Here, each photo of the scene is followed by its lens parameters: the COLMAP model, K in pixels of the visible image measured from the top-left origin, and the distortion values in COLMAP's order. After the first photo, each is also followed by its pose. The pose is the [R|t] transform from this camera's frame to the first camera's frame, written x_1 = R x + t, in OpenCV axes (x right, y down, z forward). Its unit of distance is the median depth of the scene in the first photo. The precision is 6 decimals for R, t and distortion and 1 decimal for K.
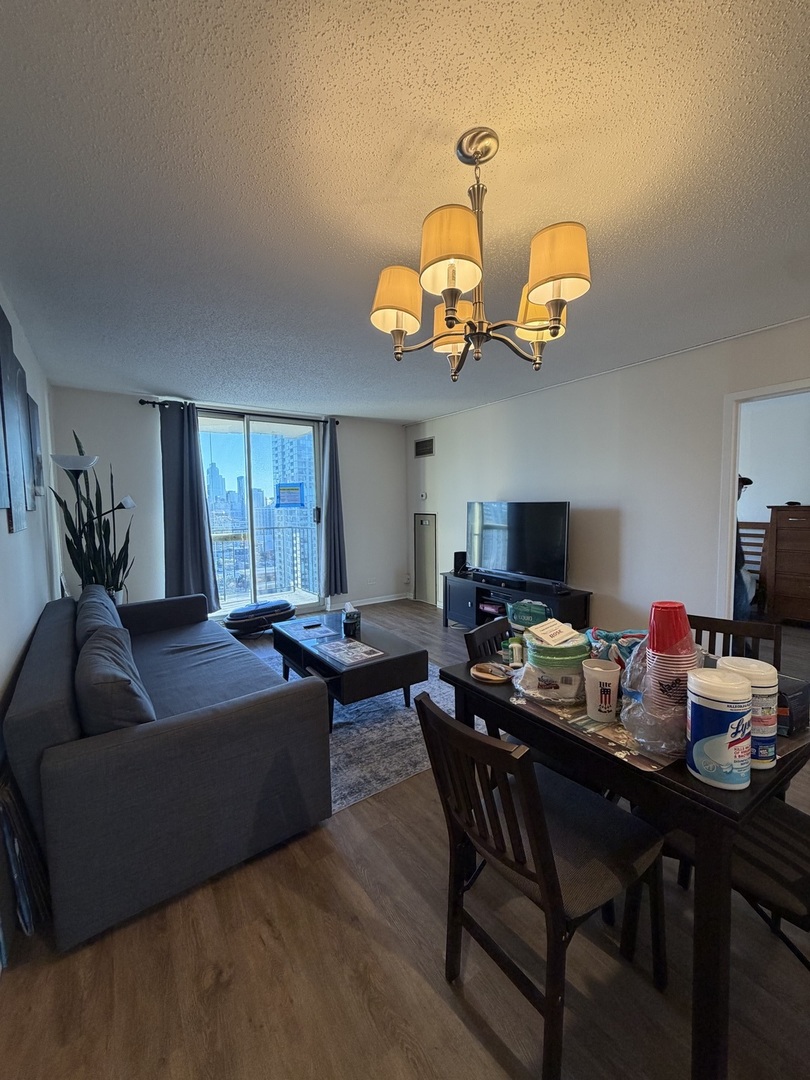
lens RADIAL K [[431.3, 0, 405.0], [0, 431.3, 540.0], [0, 0, 1]] dist [0.000353, 0.000010]
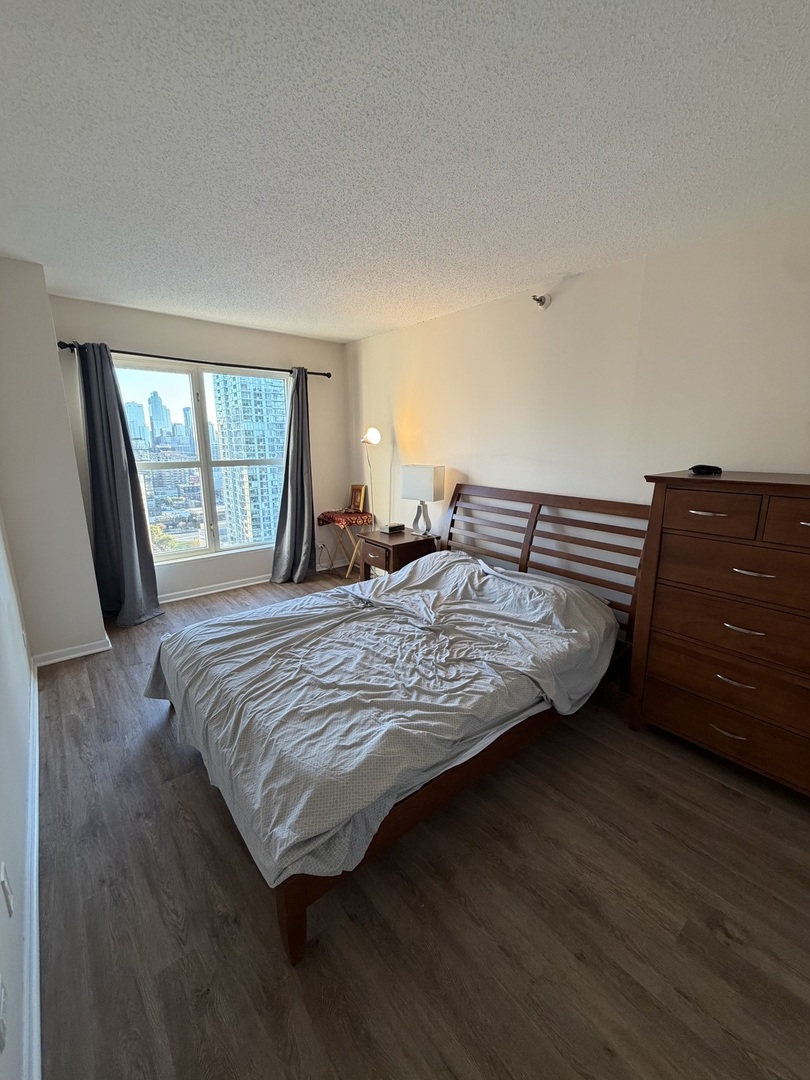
lens RADIAL K [[431.3, 0, 405.0], [0, 431.3, 540.0], [0, 0, 1]] dist [0.000353, 0.000010]
pose [[0.995861, -0.003898, 0.090801, 0.534670], [-0.009009, 0.989924, 0.141311, -0.070105], [-0.090437, -0.141544, 0.985792, 0.563706]]
